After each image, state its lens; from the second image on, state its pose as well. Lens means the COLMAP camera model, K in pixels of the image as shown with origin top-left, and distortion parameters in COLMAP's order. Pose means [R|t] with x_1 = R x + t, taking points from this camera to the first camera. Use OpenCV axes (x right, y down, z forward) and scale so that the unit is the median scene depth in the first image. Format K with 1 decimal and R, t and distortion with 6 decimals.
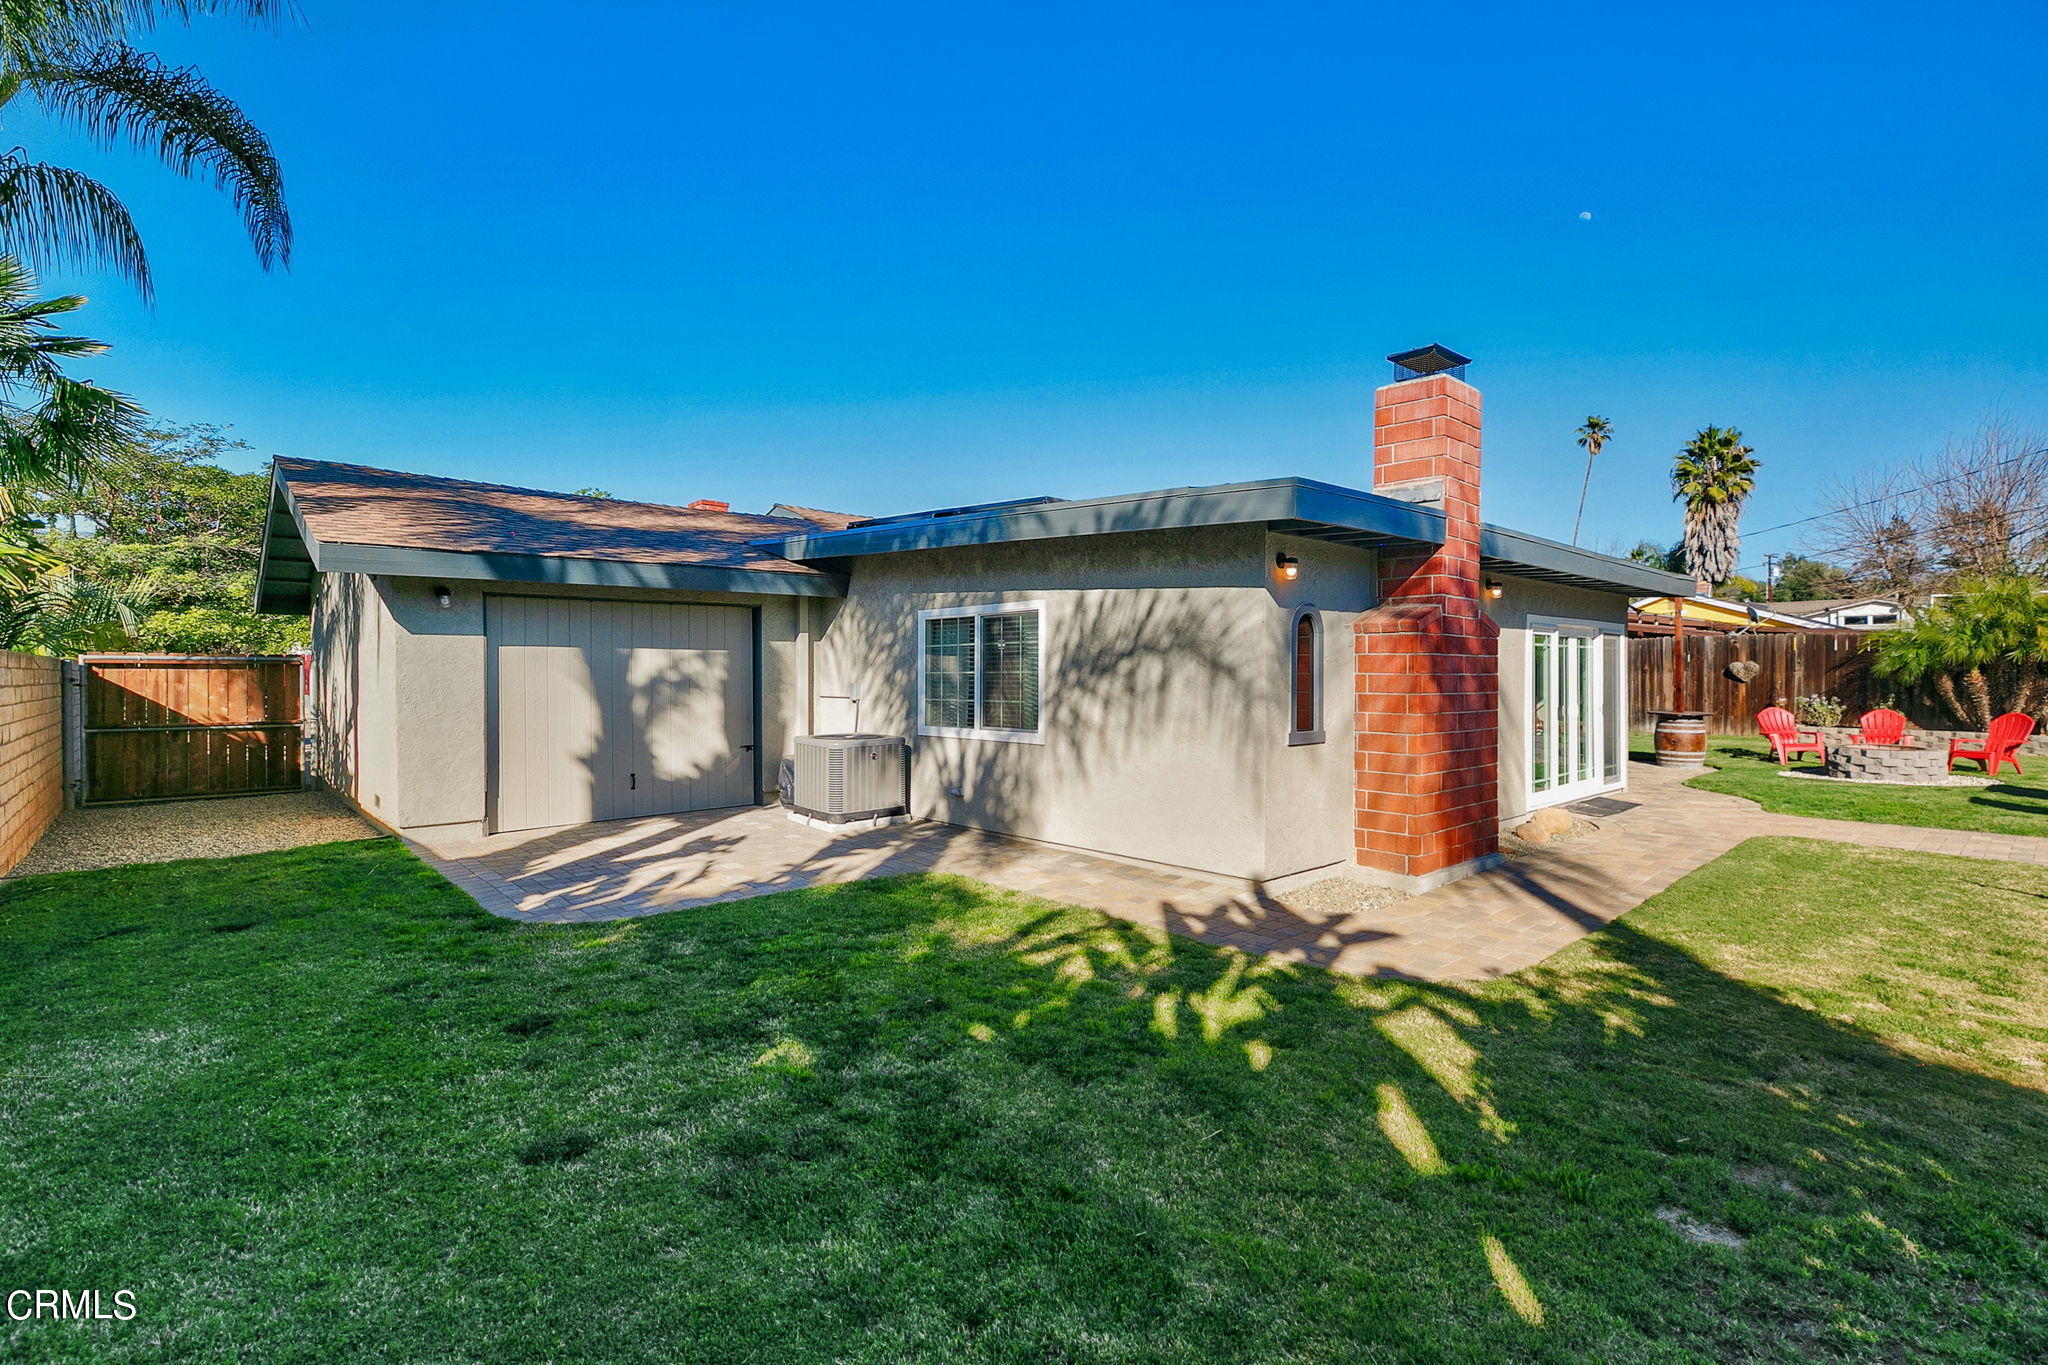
lens RADIAL K [[843.3, 0, 1026.6], [0, 843.3, 699.9], [0, 0, 1]] dist [0.017708, 0.000126]
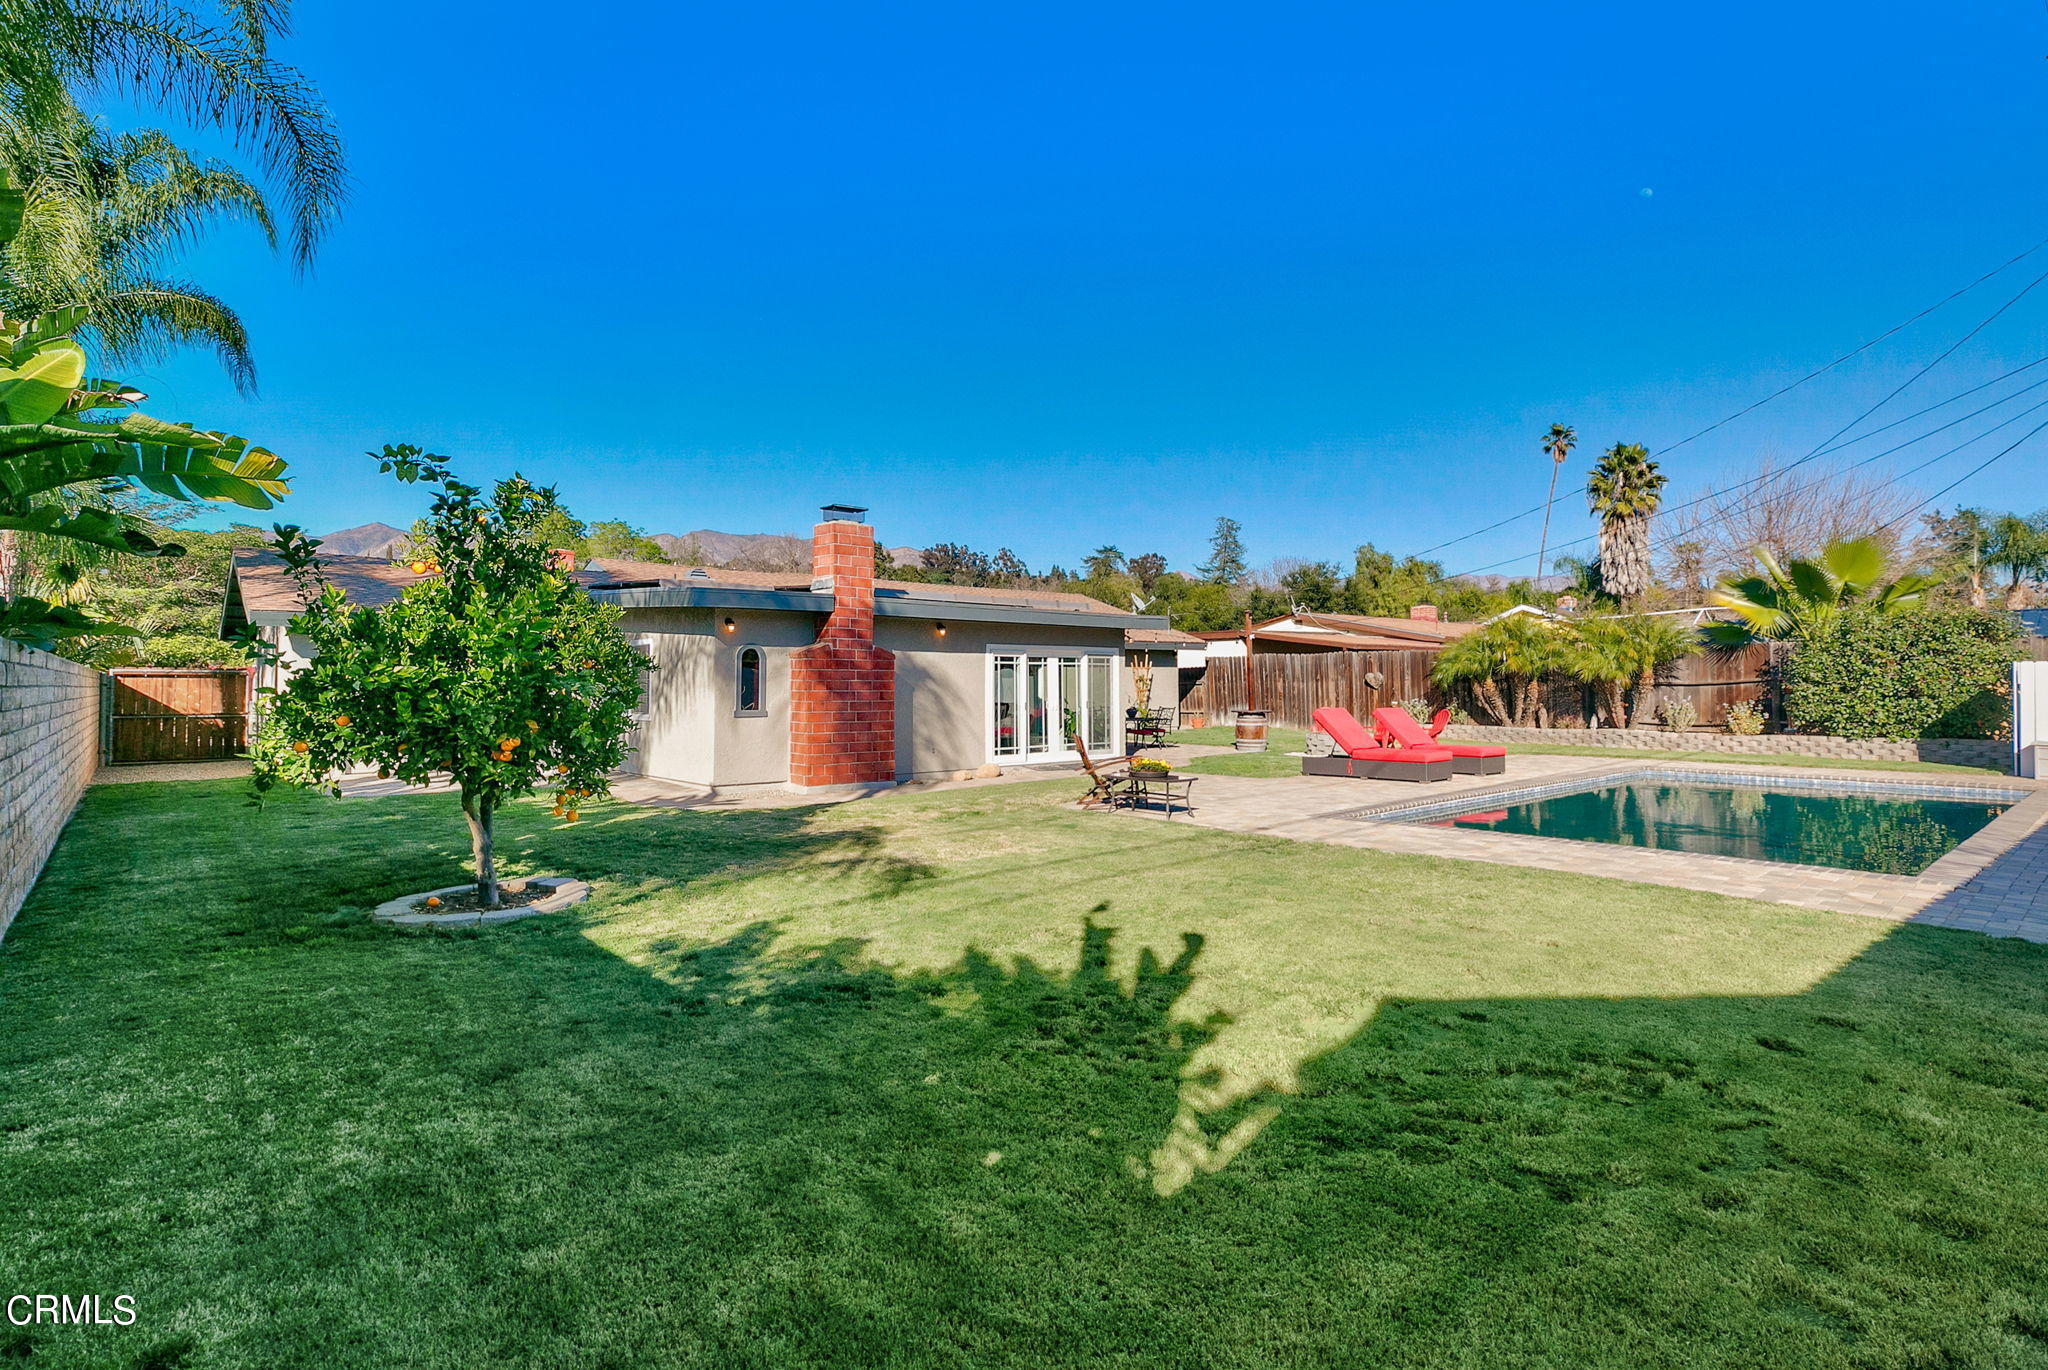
lens RADIAL K [[925.9, 0, 1029.5], [0, 925.9, 689.2], [0, 0, 1]] dist [0.003634, 0.000563]
pose [[0.999773, 0.000476, -0.021305, 0.435026], [-0.001020, 0.999674, -0.025526, 0.018319], [0.021286, 0.025542, 0.999447, -0.466479]]
